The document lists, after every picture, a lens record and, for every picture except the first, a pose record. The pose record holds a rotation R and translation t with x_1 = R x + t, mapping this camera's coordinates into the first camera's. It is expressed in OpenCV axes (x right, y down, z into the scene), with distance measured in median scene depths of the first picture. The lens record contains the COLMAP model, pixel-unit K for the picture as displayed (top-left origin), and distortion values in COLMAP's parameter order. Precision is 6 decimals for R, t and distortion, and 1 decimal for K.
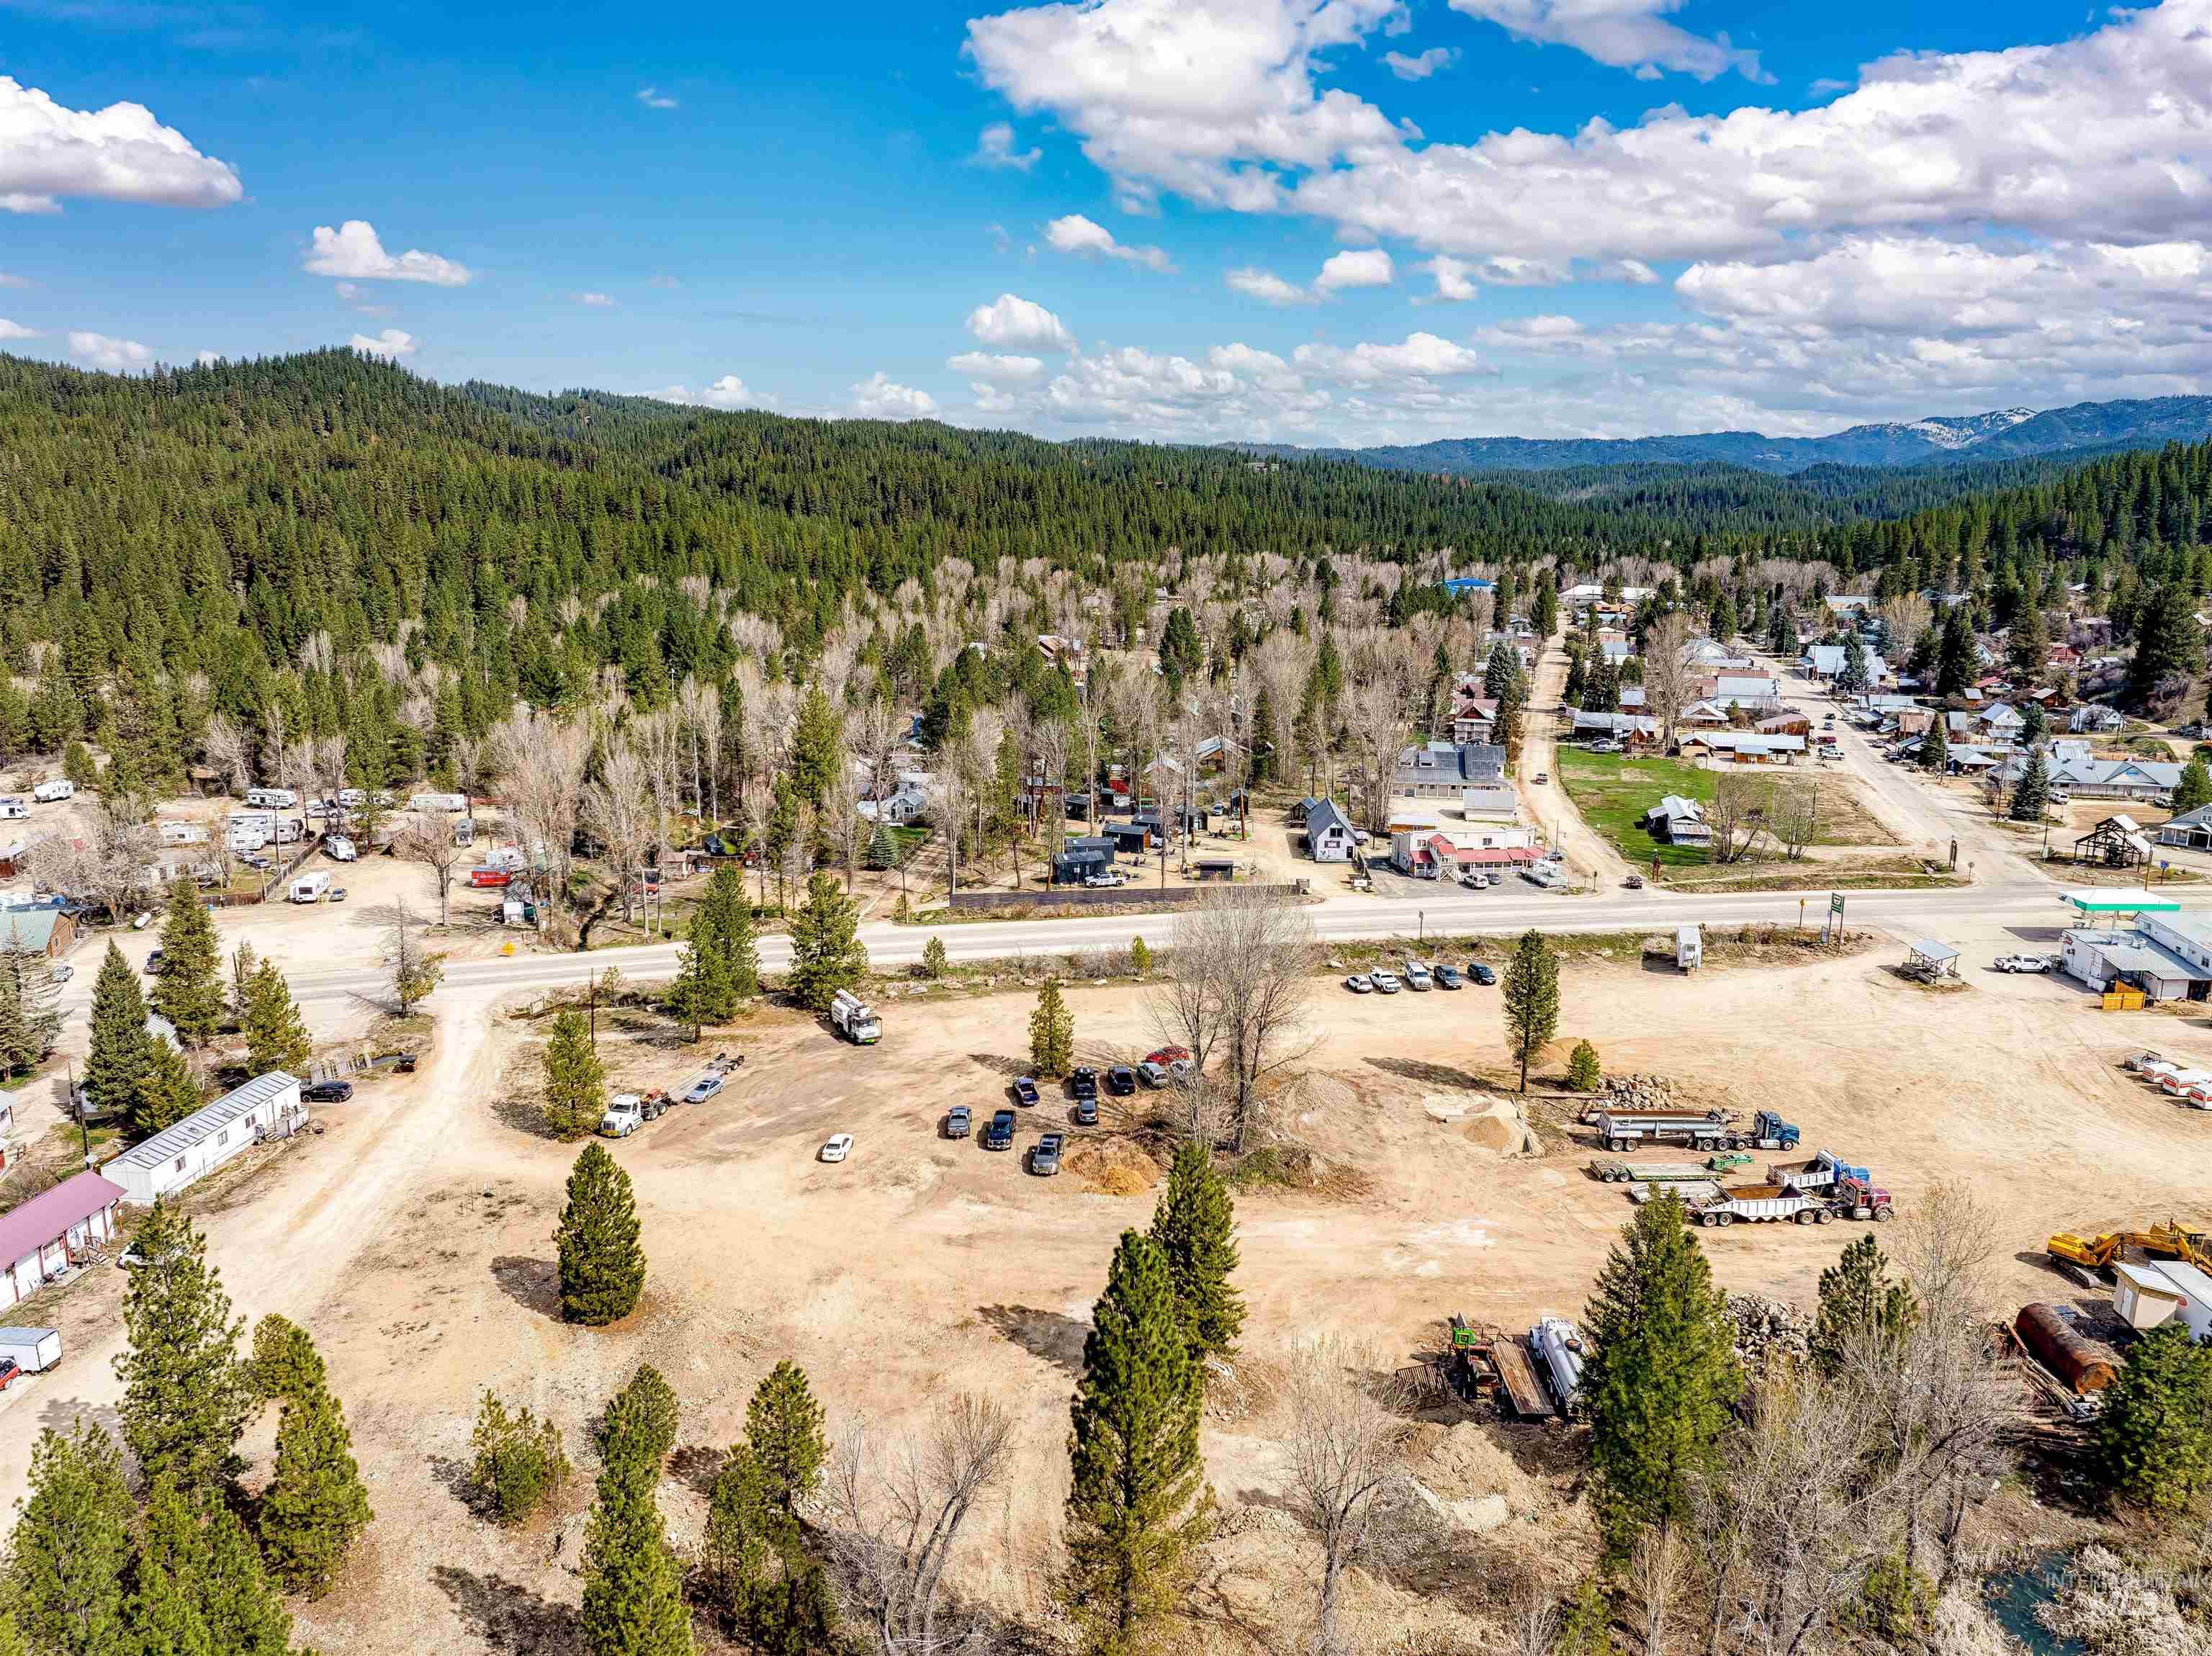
lens RADIAL K [[1553.4, 0, 1100.5], [0, 1553.4, 831.8], [0, 0, 1]] dist [-0.040054, 0.002245]
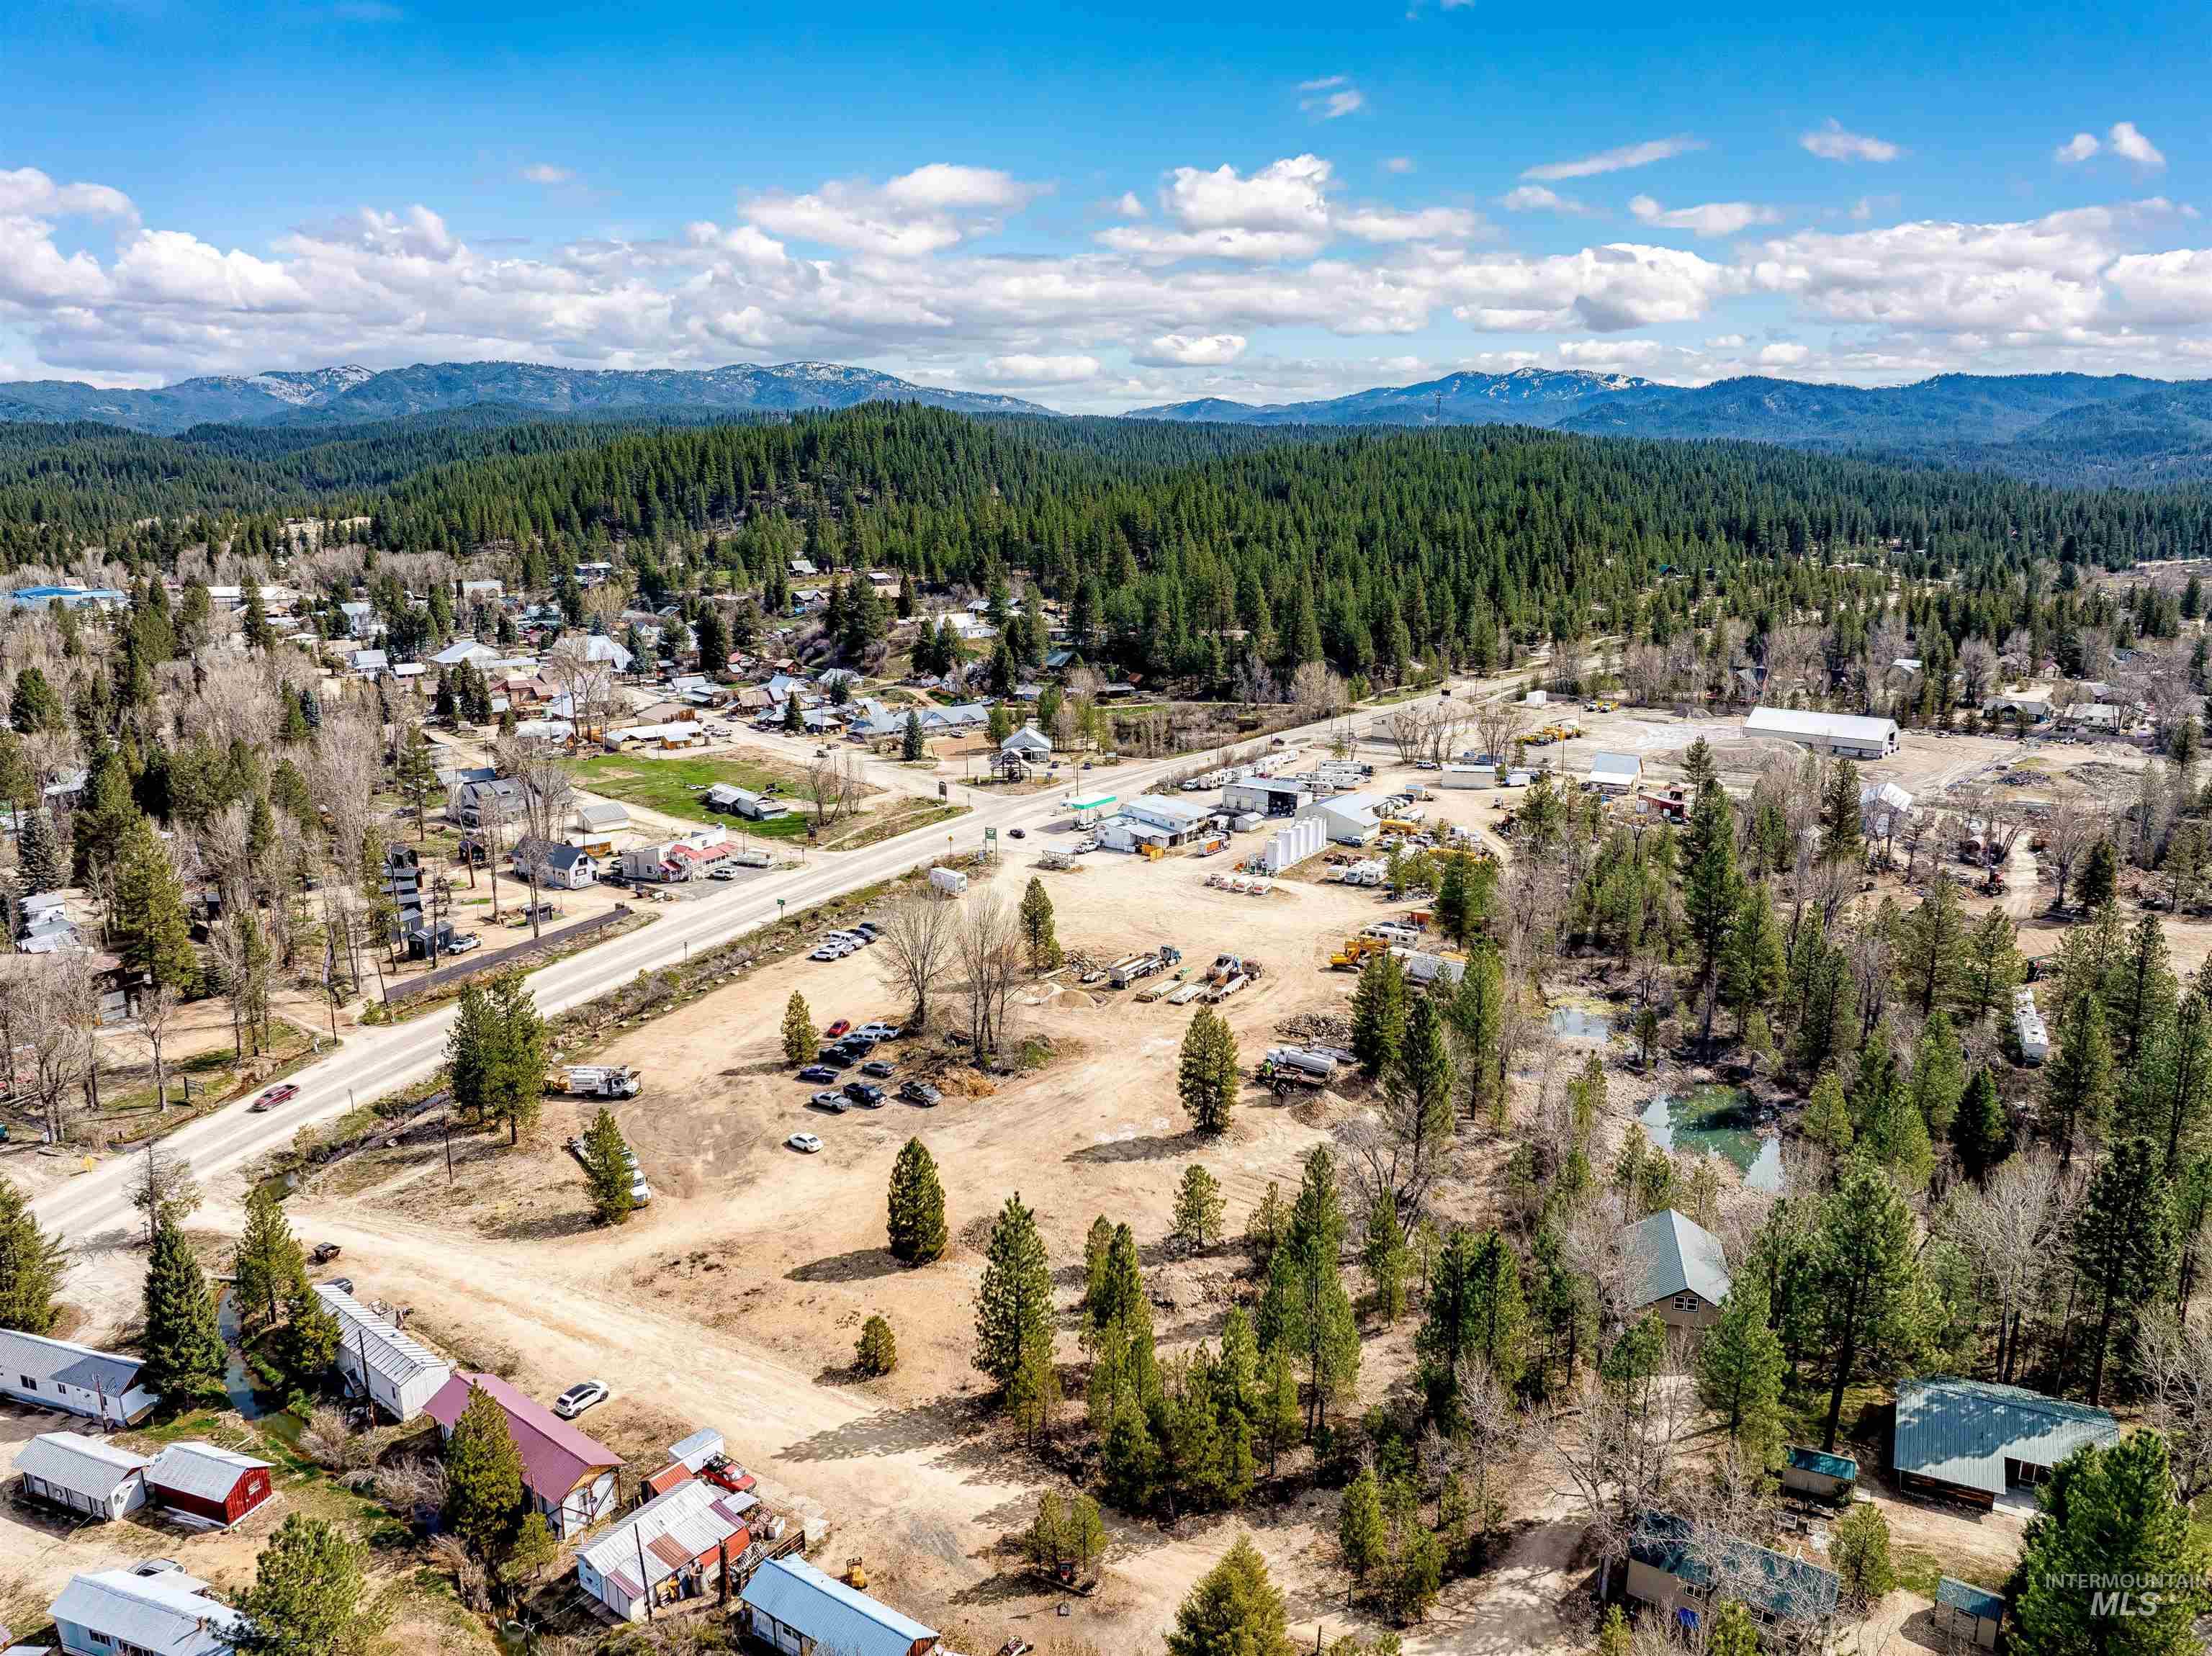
lens RADIAL K [[1553.4, 0, 1109.4], [0, 1553.4, 829.7], [0, 0, 1]] dist [-0.040054, 0.002245]
pose [[0.558850, -0.185138, 0.808338, -0.400273], [0.161706, 0.980377, 0.112745, -0.063928], [-0.813350, 0.067706, 0.577822, -0.000392]]
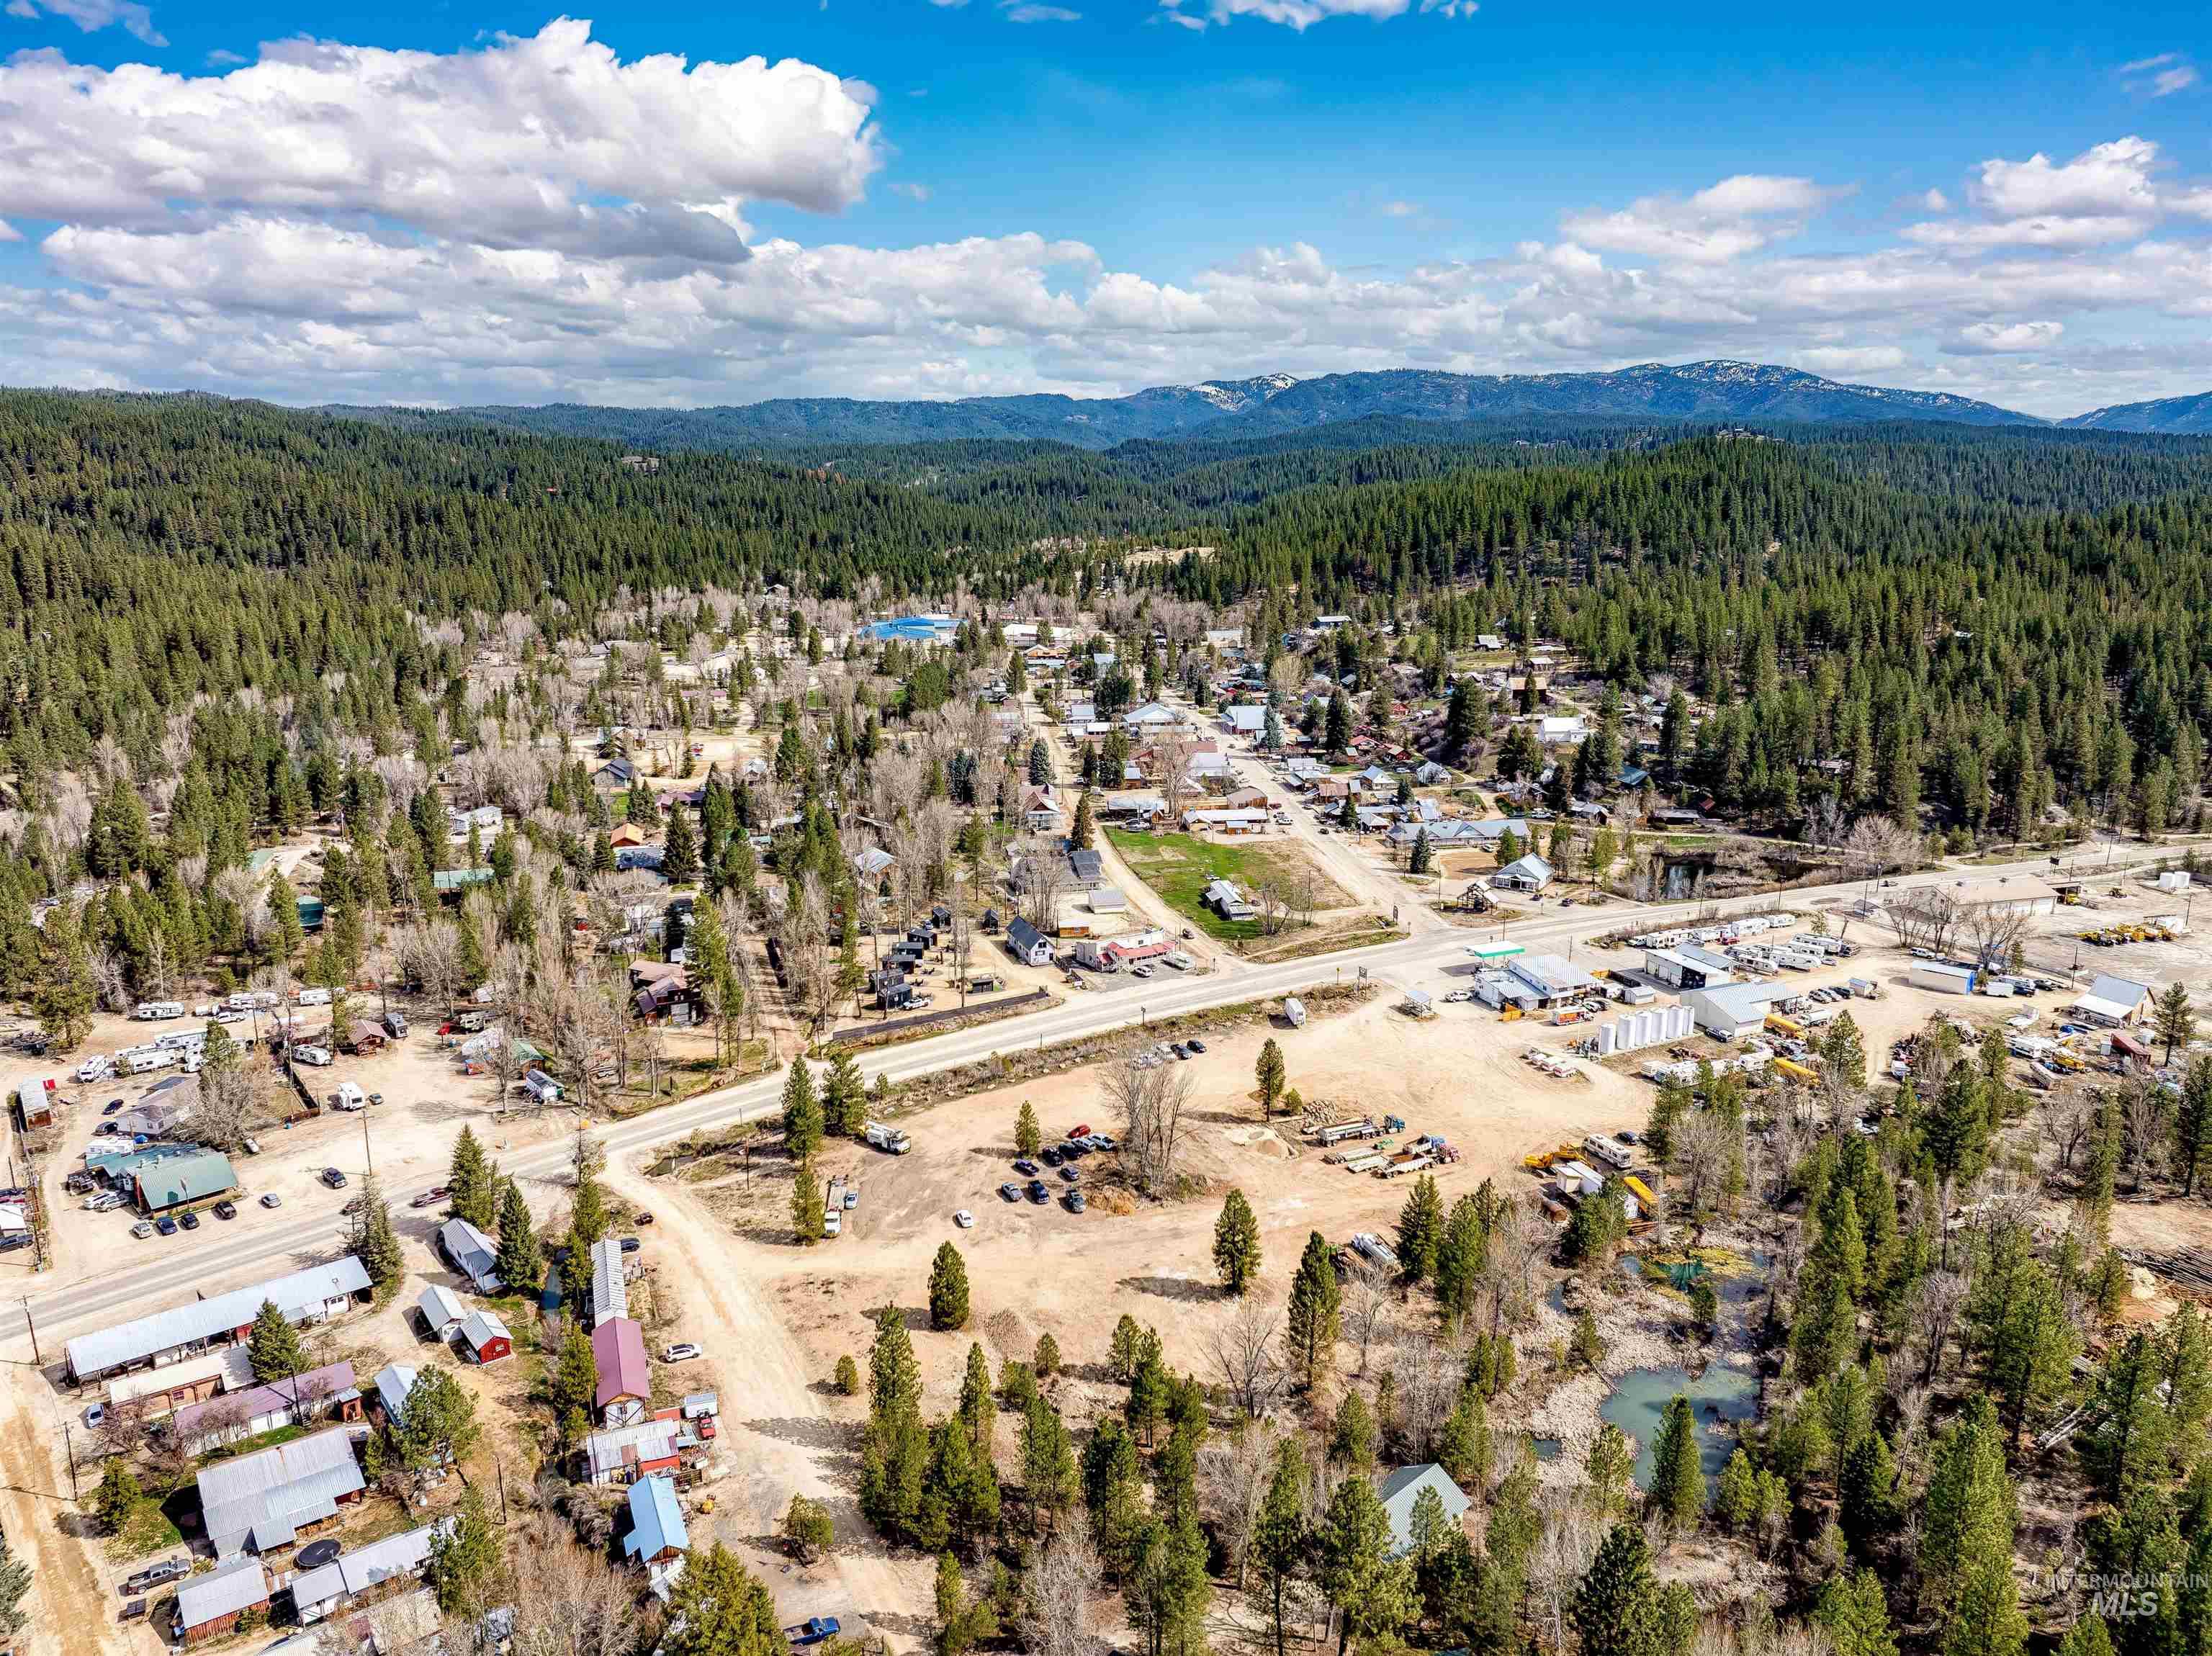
lens RADIAL K [[1553.4, 0, 1099.6], [0, 1553.4, 838.9], [0, 0, 1]] dist [-0.040054, 0.002245]
pose [[0.913818, -0.094882, 0.394885, -0.268582], [0.080985, 0.995371, 0.051757, -0.123763], [-0.397968, -0.015317, 0.917272, -0.280498]]
